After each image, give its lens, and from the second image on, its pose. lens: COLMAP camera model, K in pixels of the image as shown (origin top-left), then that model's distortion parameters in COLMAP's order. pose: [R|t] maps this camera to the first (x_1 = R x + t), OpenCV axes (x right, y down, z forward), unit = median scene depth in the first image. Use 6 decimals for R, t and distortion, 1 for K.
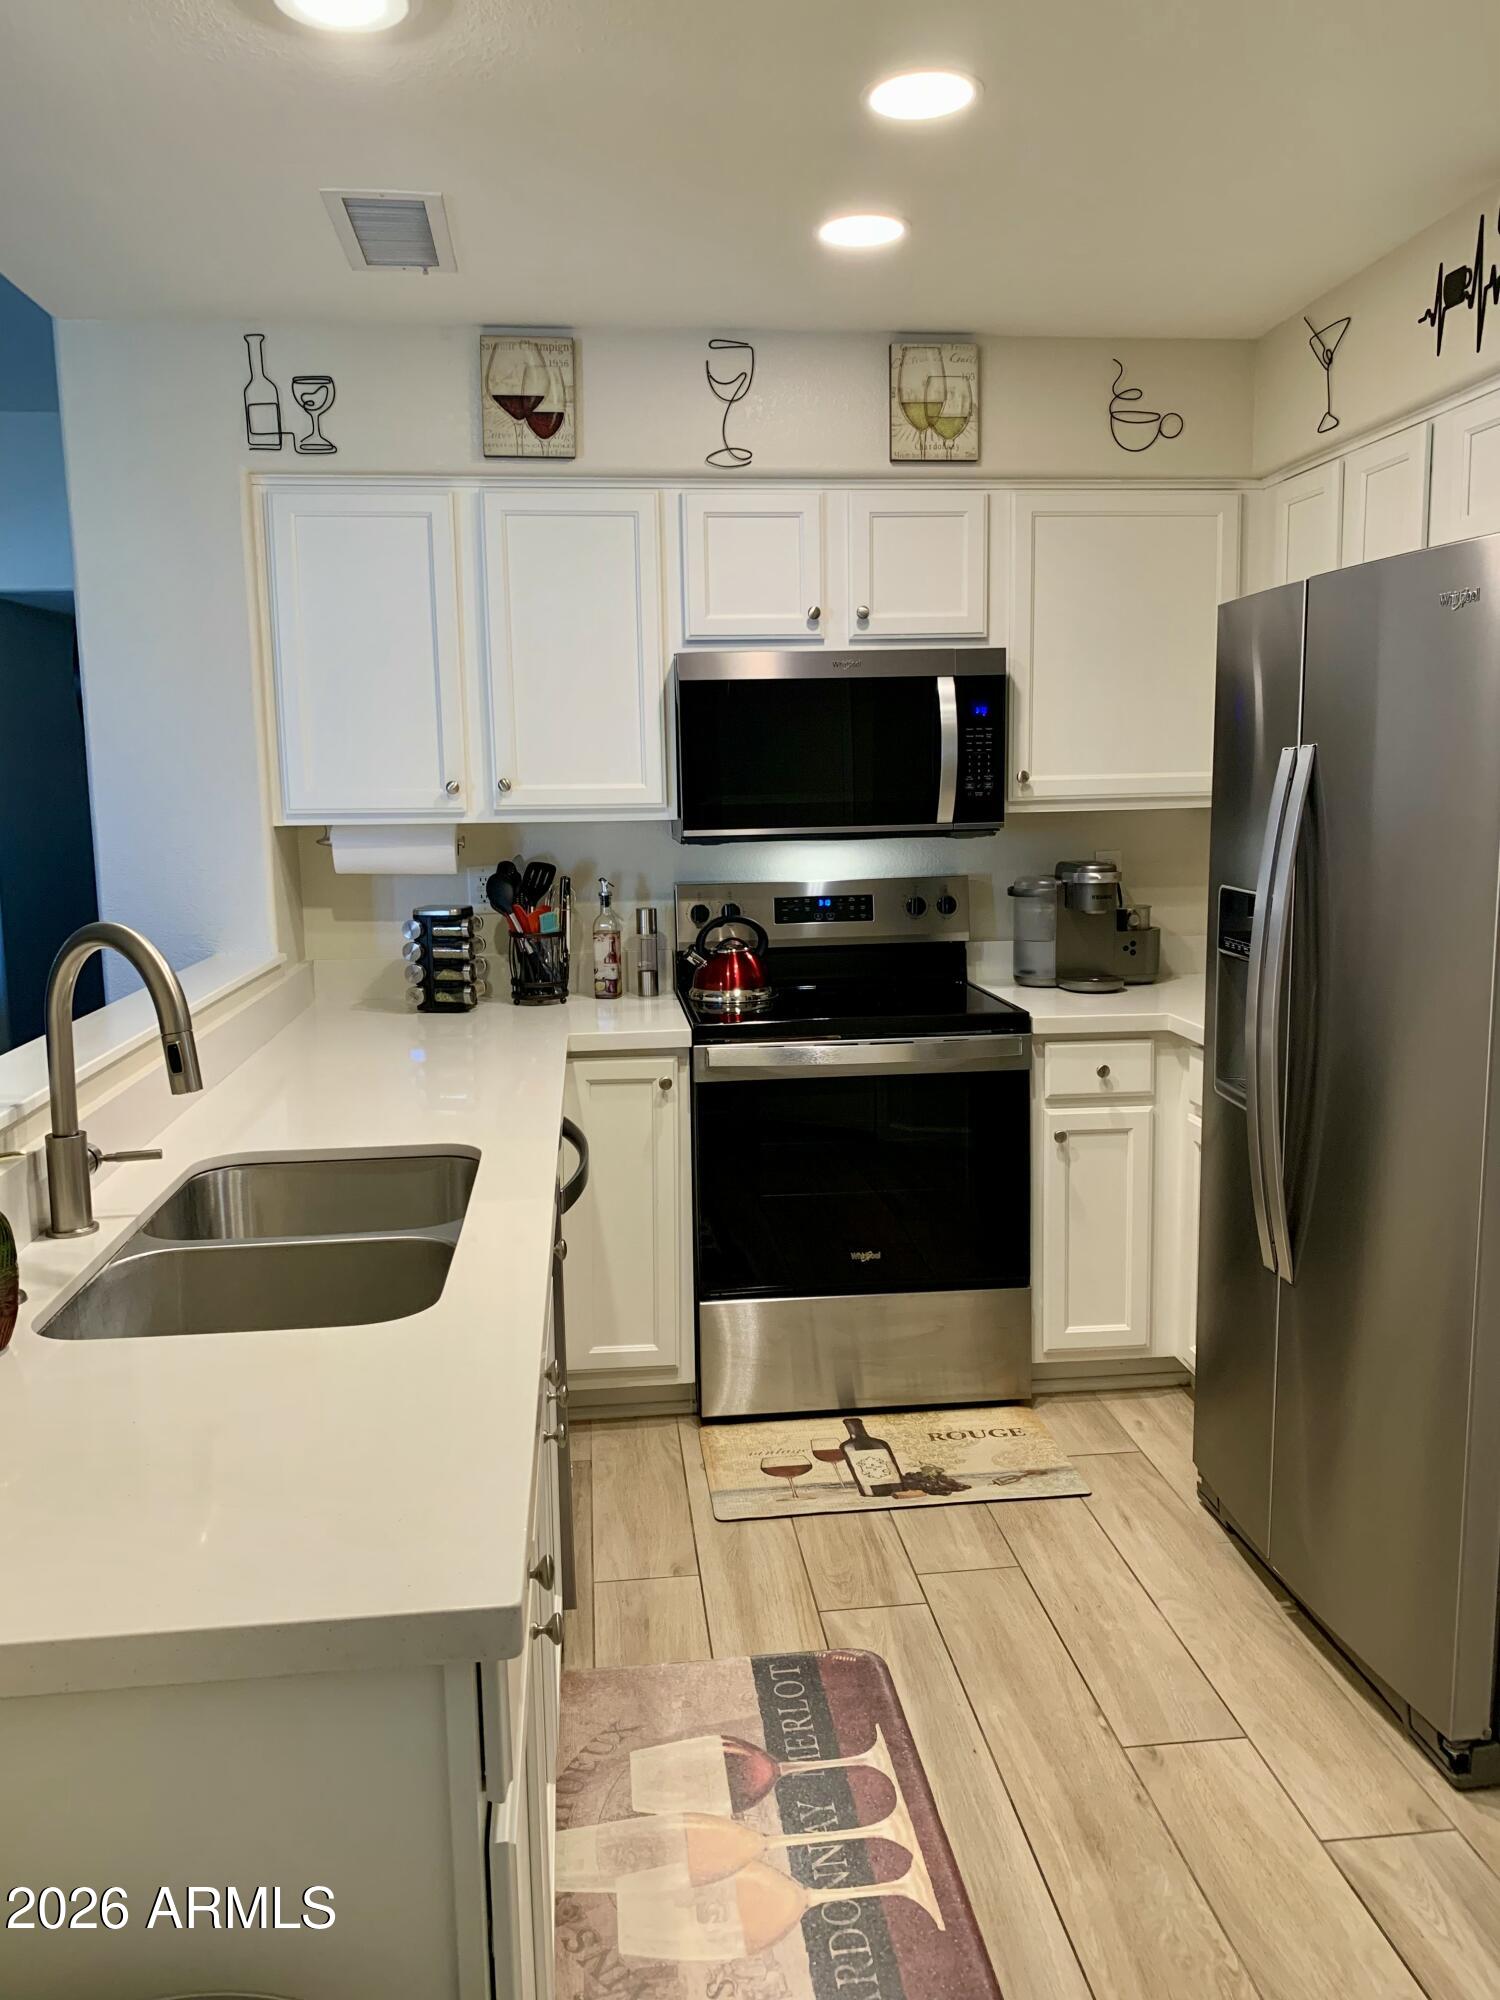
lens RADIAL K [[1446.2, 0, 750.0], [0, 1446.2, 1000.0], [0, 0, 1]] dist [0.003335, -0.169066]
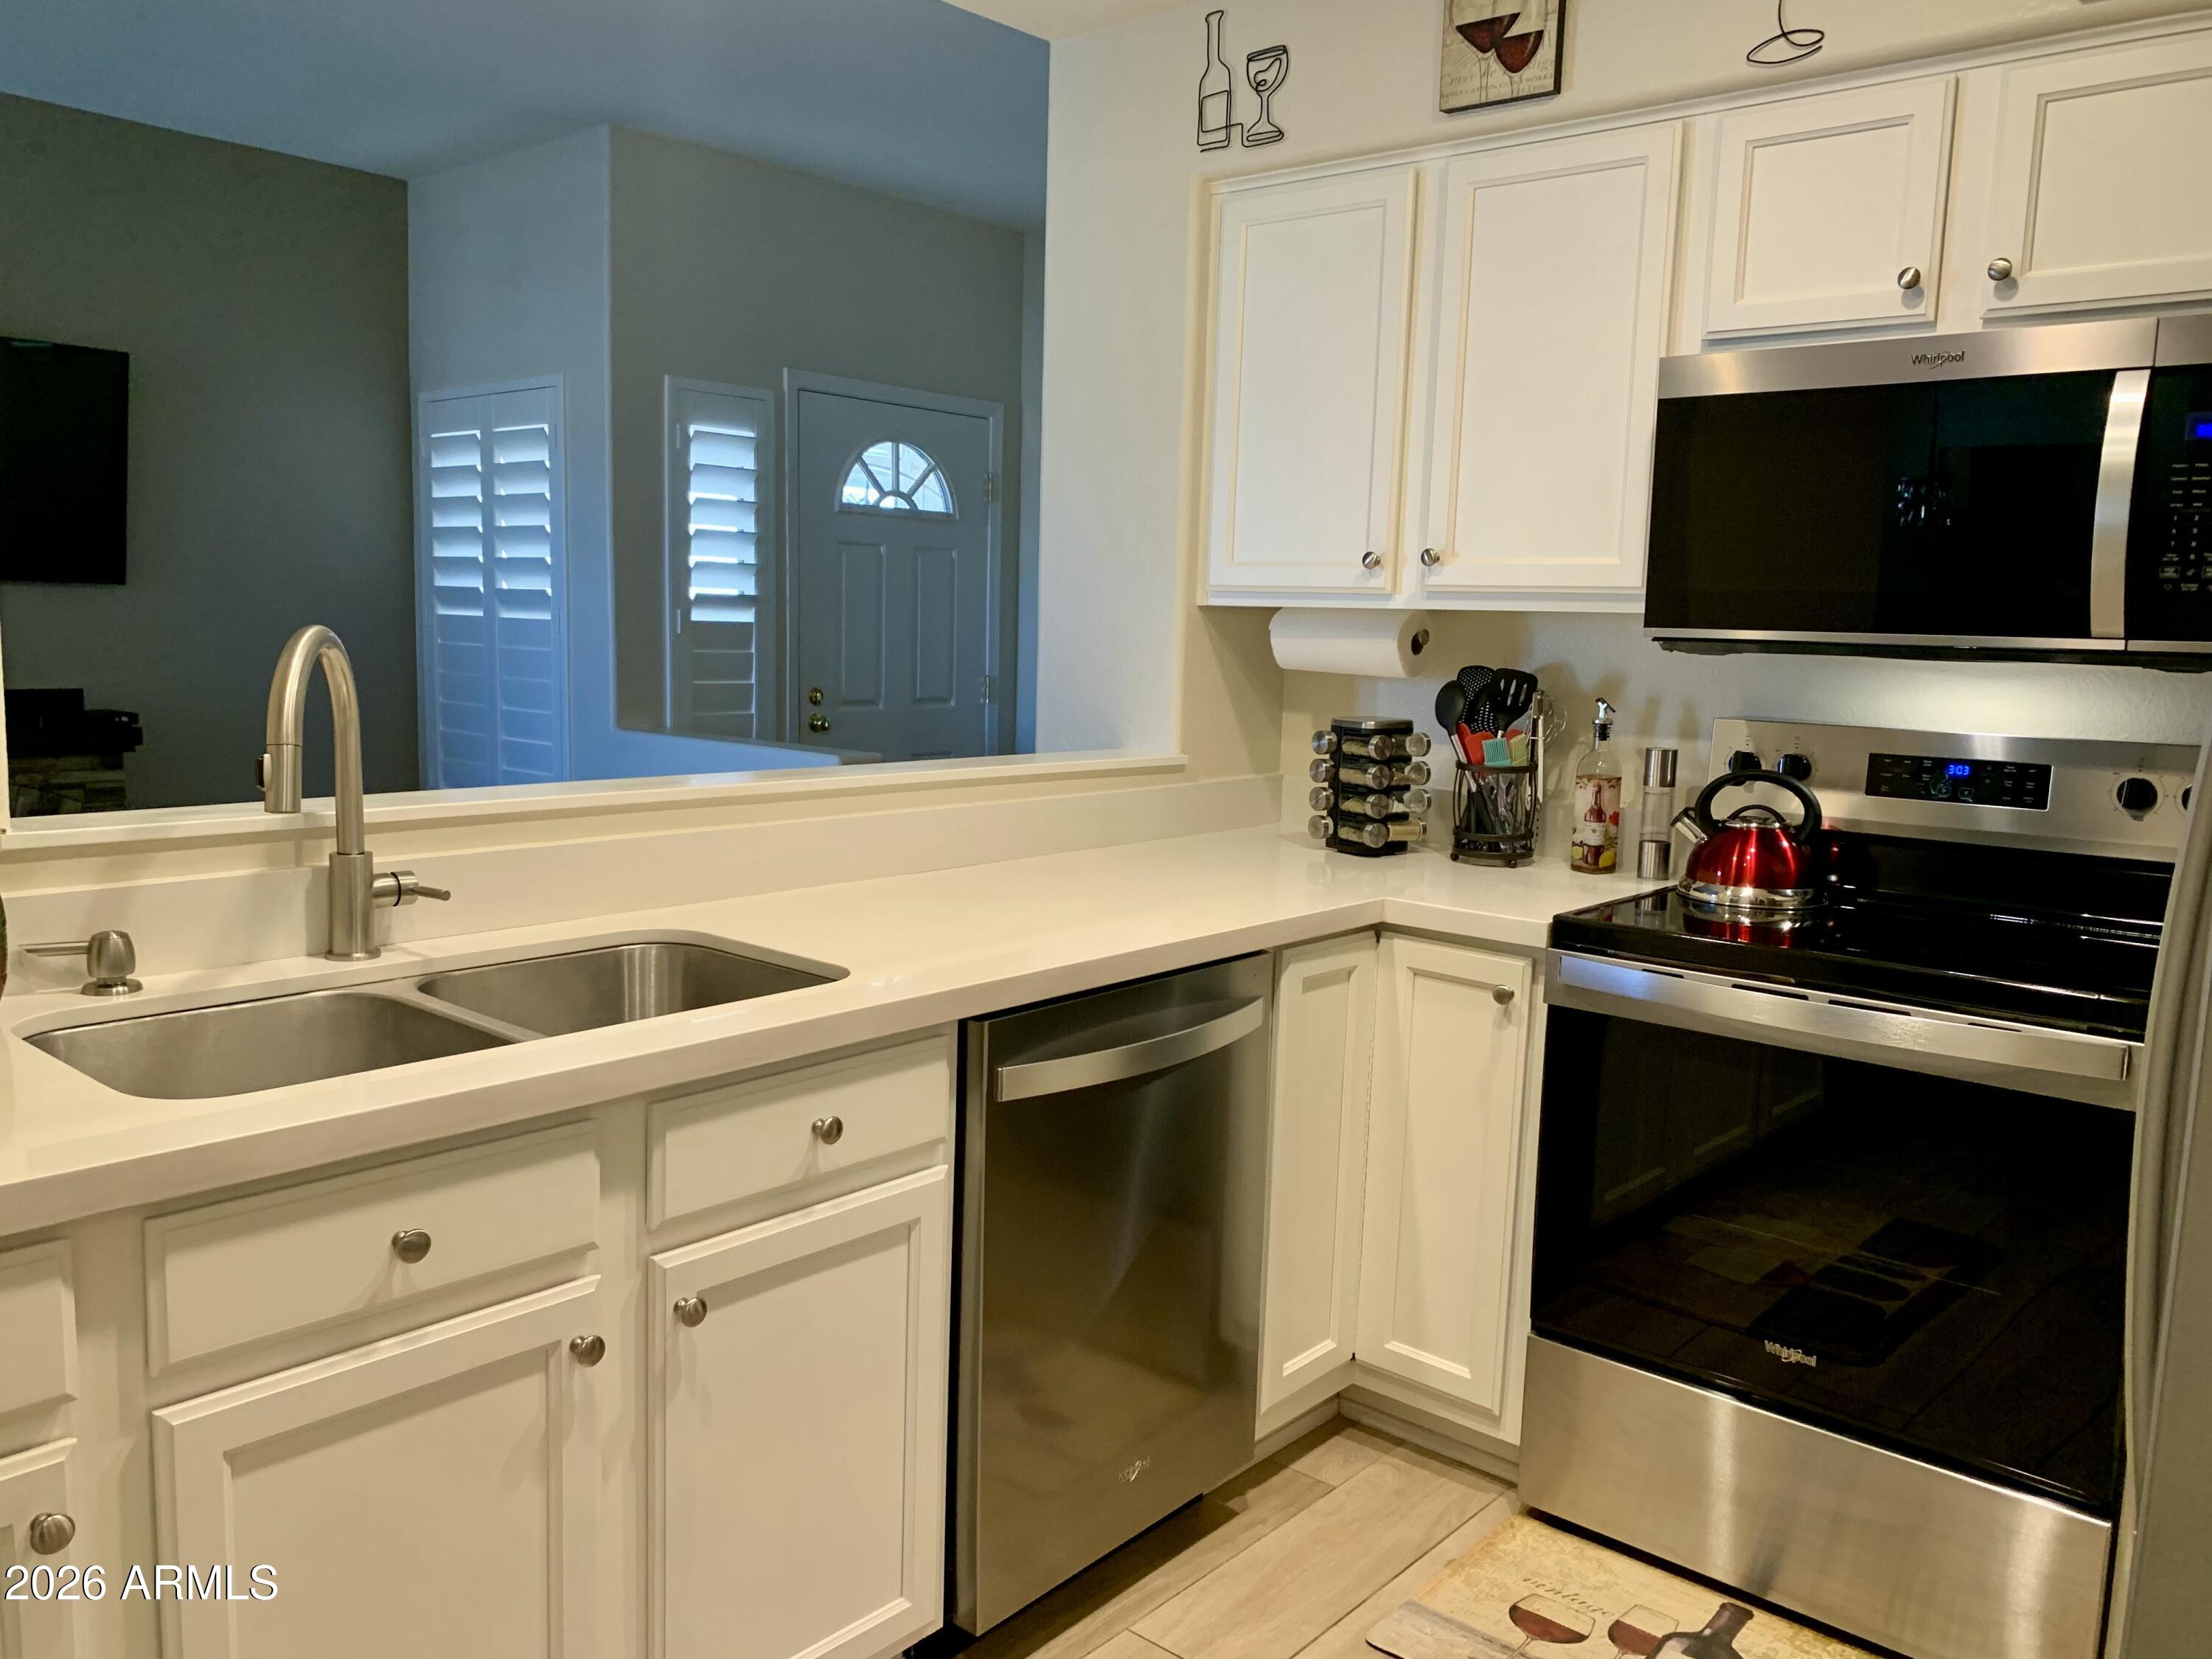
lens RADIAL K [[1635.2, 0, 1102.9], [0, 1635.2, 843.1], [0, 0, 1]] dist [-0.058706, 0.004006]
pose [[0.661060, 0.134336, -0.738210, 0.340898], [-0.144070, 0.988261, 0.050826, -0.022189], [0.736372, 0.072754, 0.672653, 0.322576]]
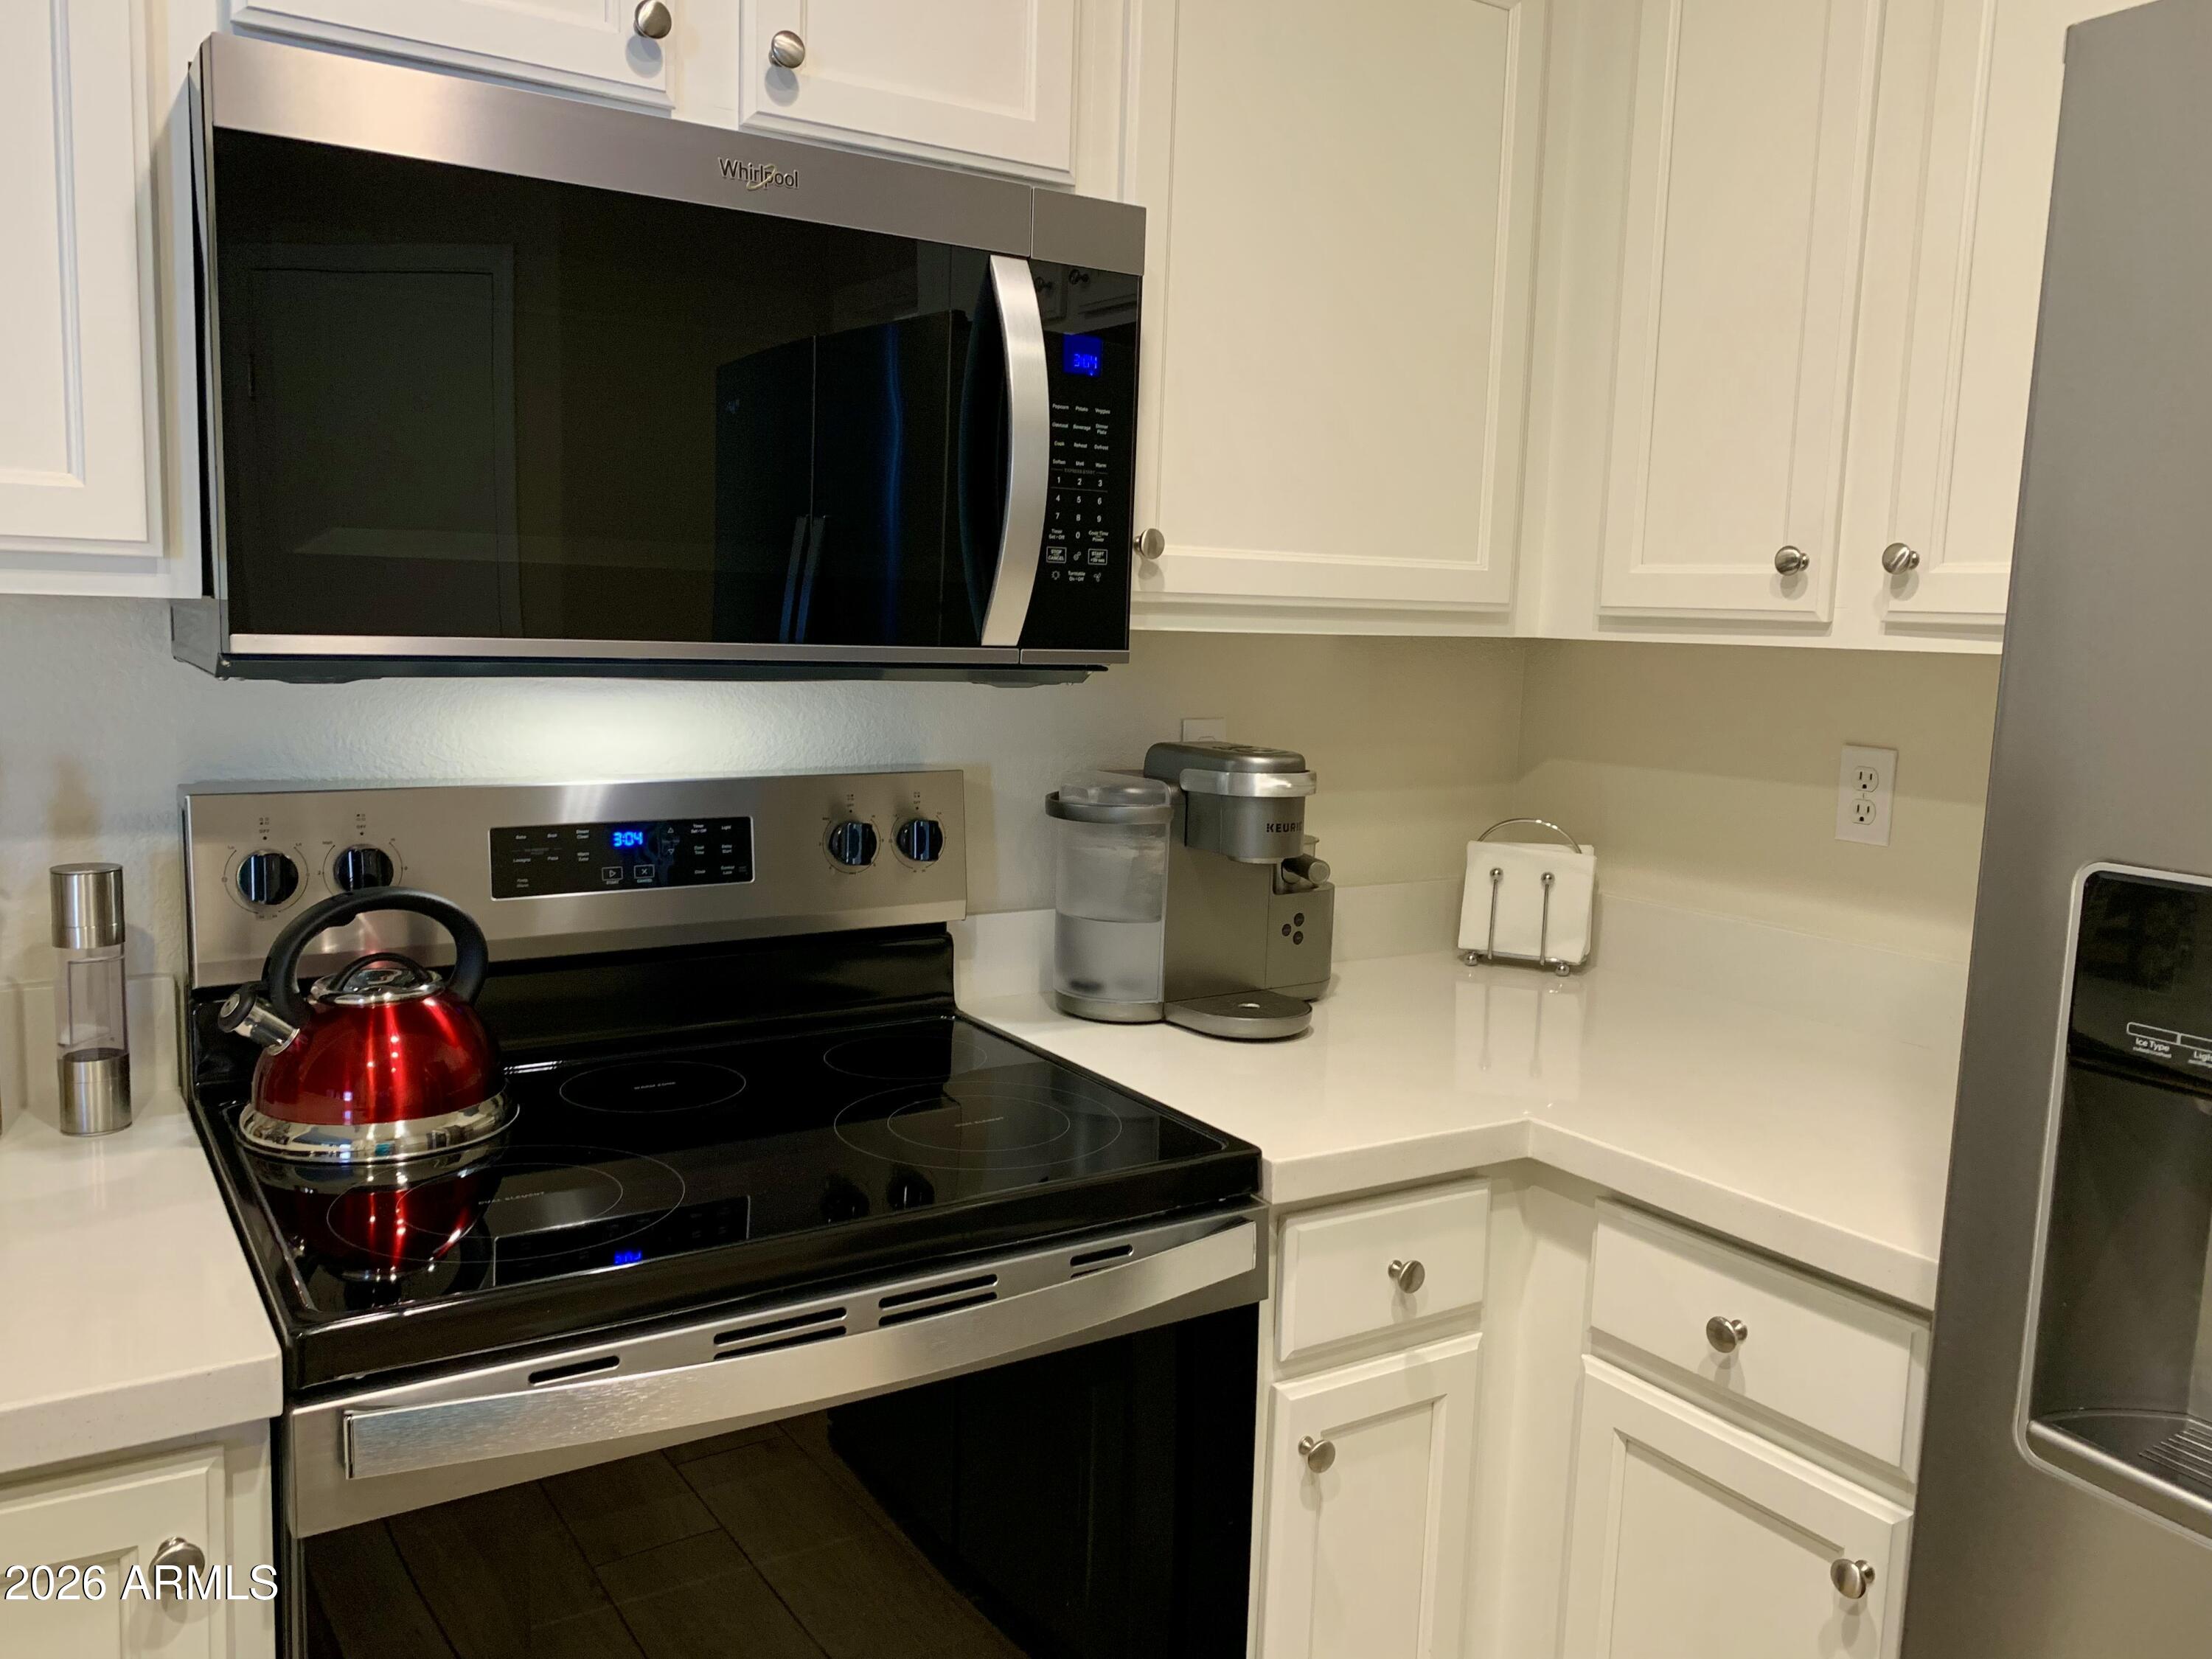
lens RADIAL K [[1650.1, 0, 1130.2], [0, 1650.1, 824.7], [0, 0, 1]] dist [0.000808, -0.061043]
pose [[0.880293, -0.004859, 0.474406, -0.042011], [0.011520, 0.999872, -0.011135, -0.070622], [-0.474291, 0.015267, 0.880236, 0.604082]]
